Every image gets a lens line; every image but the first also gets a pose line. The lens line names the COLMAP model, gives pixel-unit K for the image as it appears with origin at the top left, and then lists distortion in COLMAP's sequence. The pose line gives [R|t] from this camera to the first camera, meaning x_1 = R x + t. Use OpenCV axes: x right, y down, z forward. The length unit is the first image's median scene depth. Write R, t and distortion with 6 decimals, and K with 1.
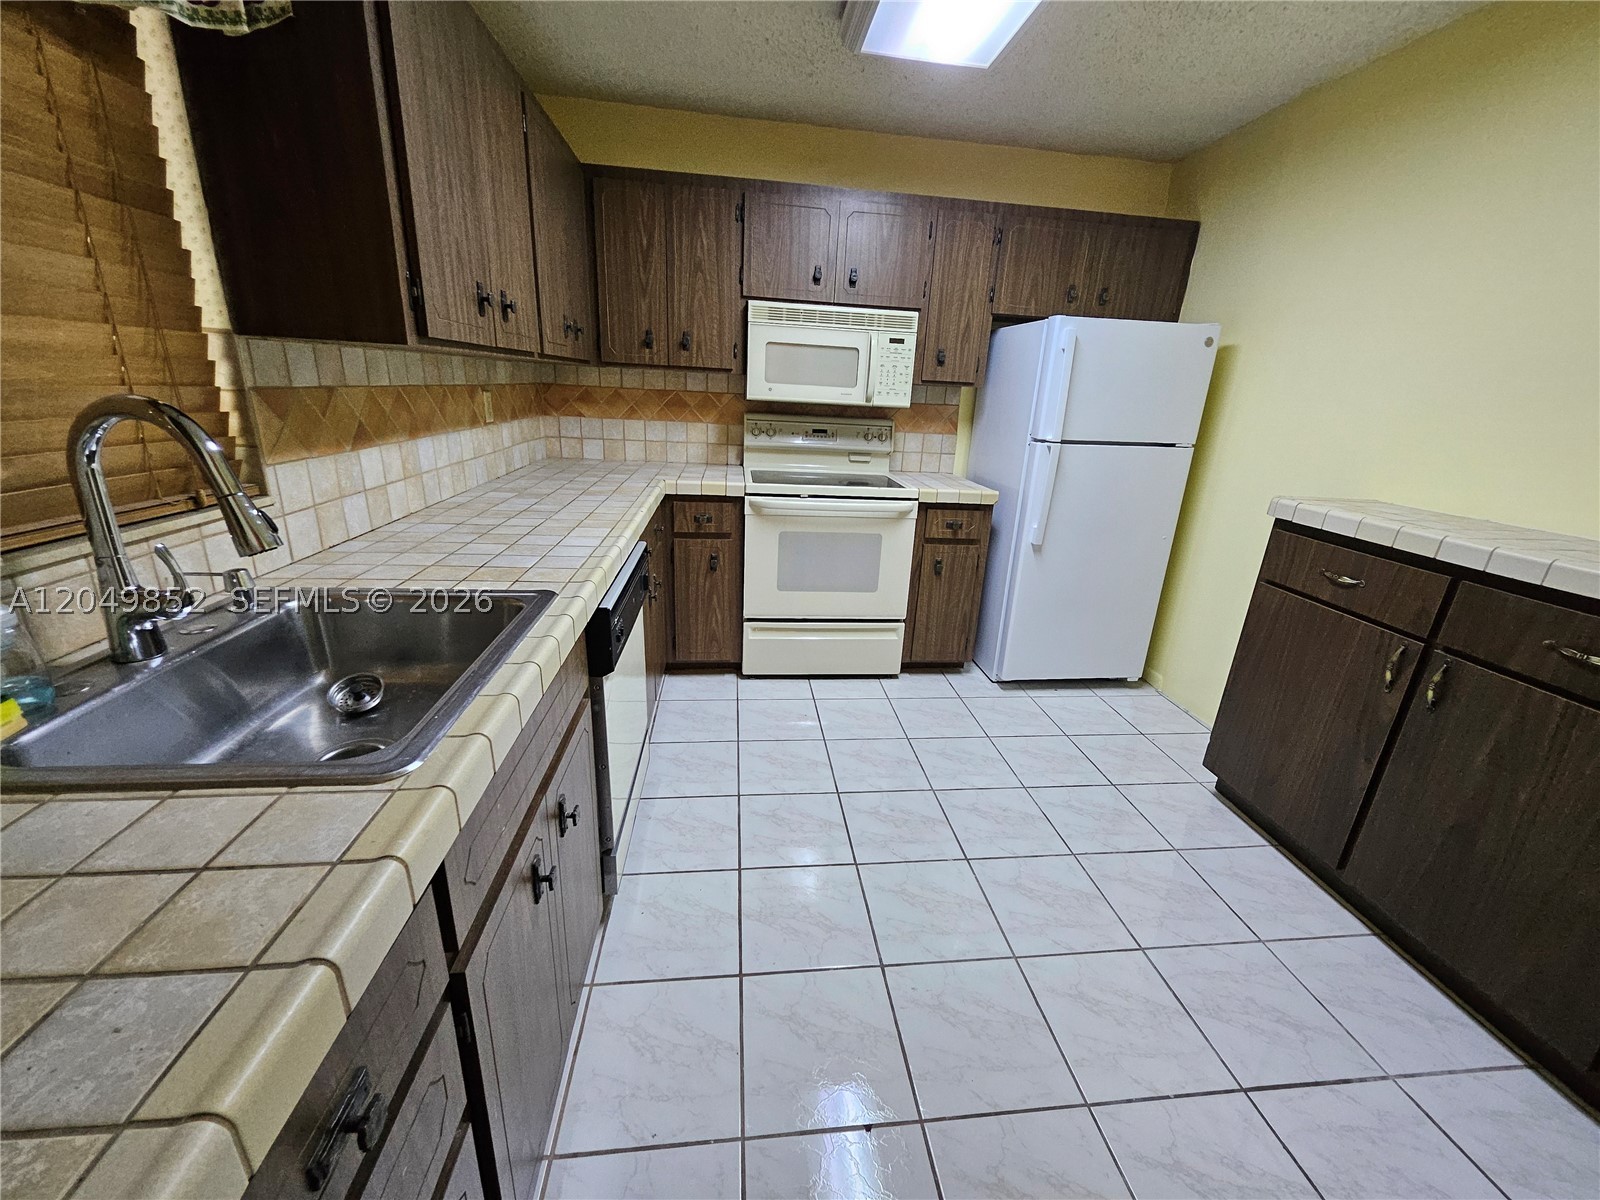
lens RADIAL K [[642.9, 0, 800.0], [0, 642.9, 600.0], [0, 0, 1]] dist [0.008464, -0.000219]
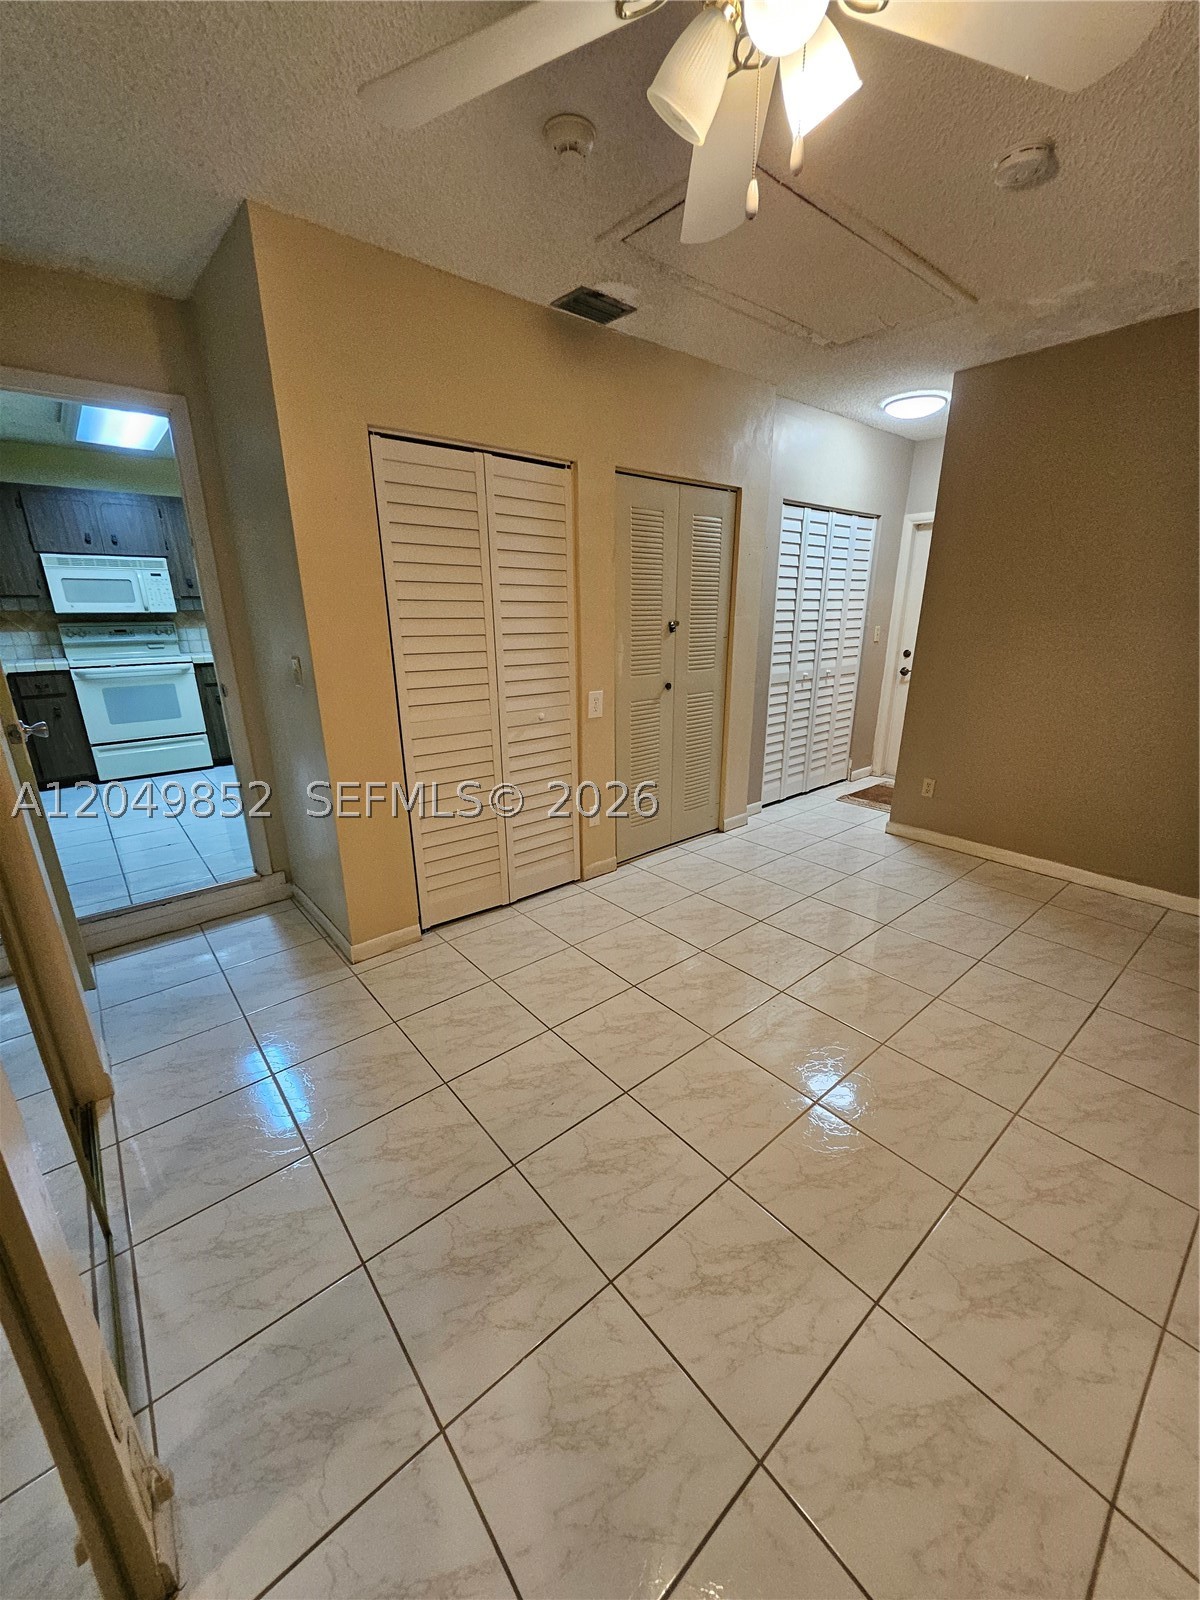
lens RADIAL K [[642.9, 0, 600.5], [0, 642.9, 807.8], [0, 0, 1]] dist [0.008464, -0.000219]
pose [[0.829178, -0.222445, 0.512819, 0.111057], [0.225358, 0.972578, 0.057492, 0.384115], [-0.511545, 0.067897, 0.856570, -1.077318]]
